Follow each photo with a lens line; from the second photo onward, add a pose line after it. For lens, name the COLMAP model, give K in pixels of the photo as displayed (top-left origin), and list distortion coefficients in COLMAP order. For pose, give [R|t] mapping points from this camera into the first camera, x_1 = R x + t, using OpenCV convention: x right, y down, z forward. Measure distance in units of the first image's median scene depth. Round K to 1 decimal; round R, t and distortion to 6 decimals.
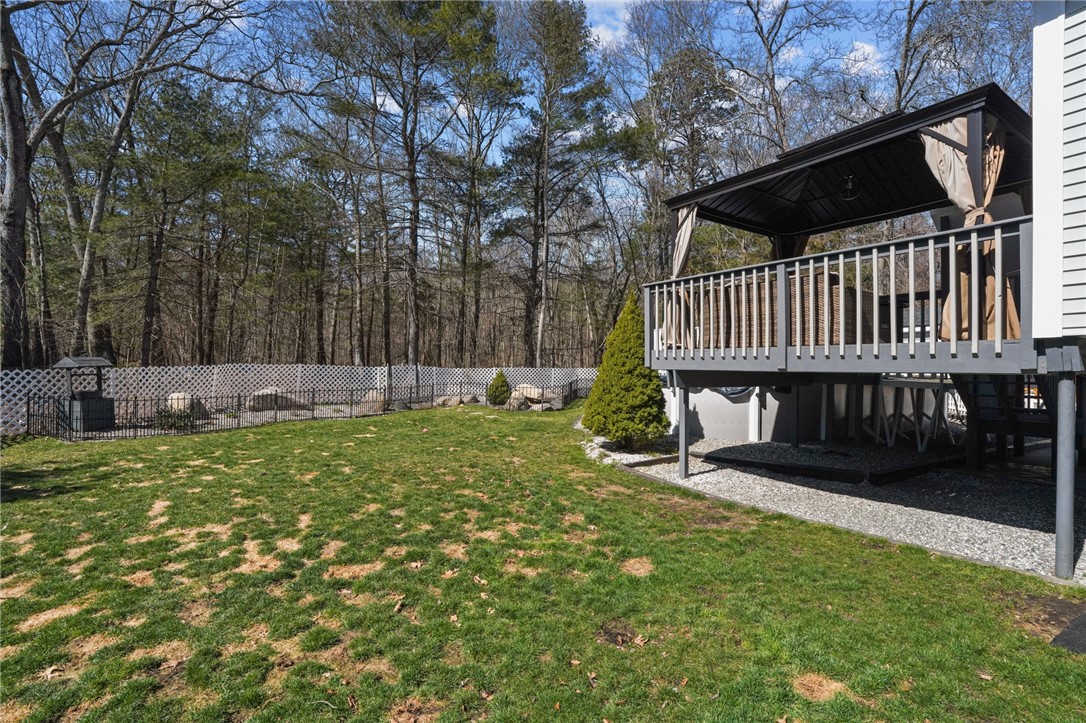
lens RADIAL K [[510.5, 0, 543.0], [0, 510.5, 361.5], [0, 0, 1]] dist [-0.040278, -0.000029]
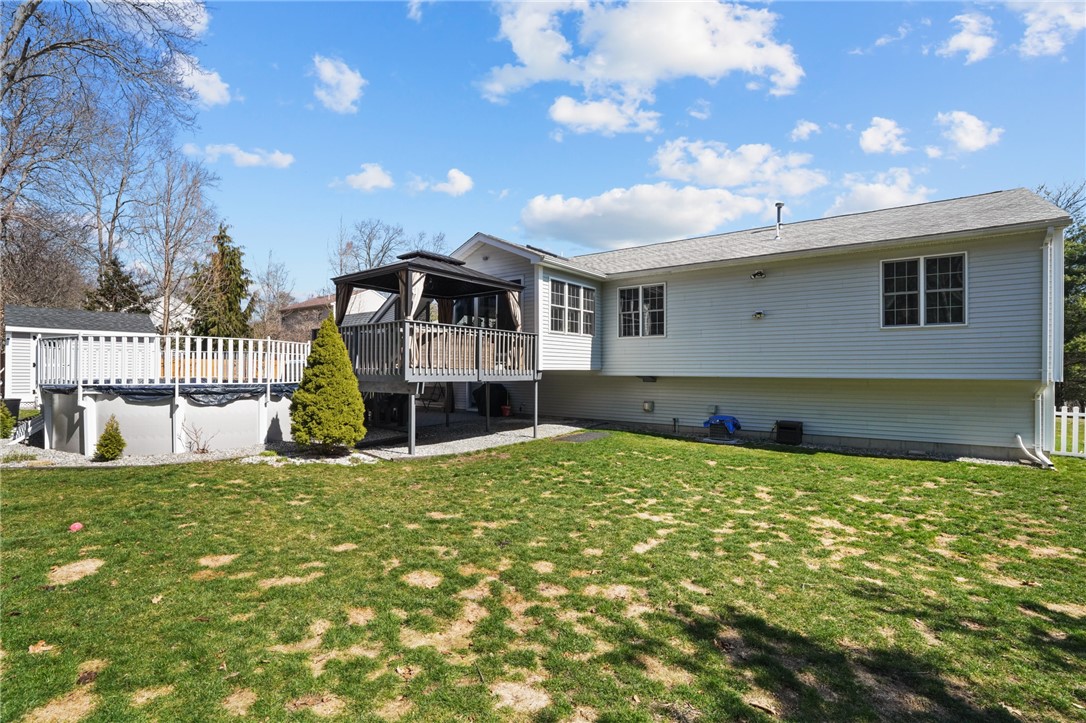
lens RADIAL K [[510.5, 0, 543.0], [0, 510.5, 361.5], [0, 0, 1]] dist [-0.040278, -0.000029]
pose [[-0.352776, -0.006162, 0.935687, -1.531670], [-0.026887, 0.999632, -0.003554, -0.059886], [-0.935321, -0.026412, -0.352812, 1.455166]]
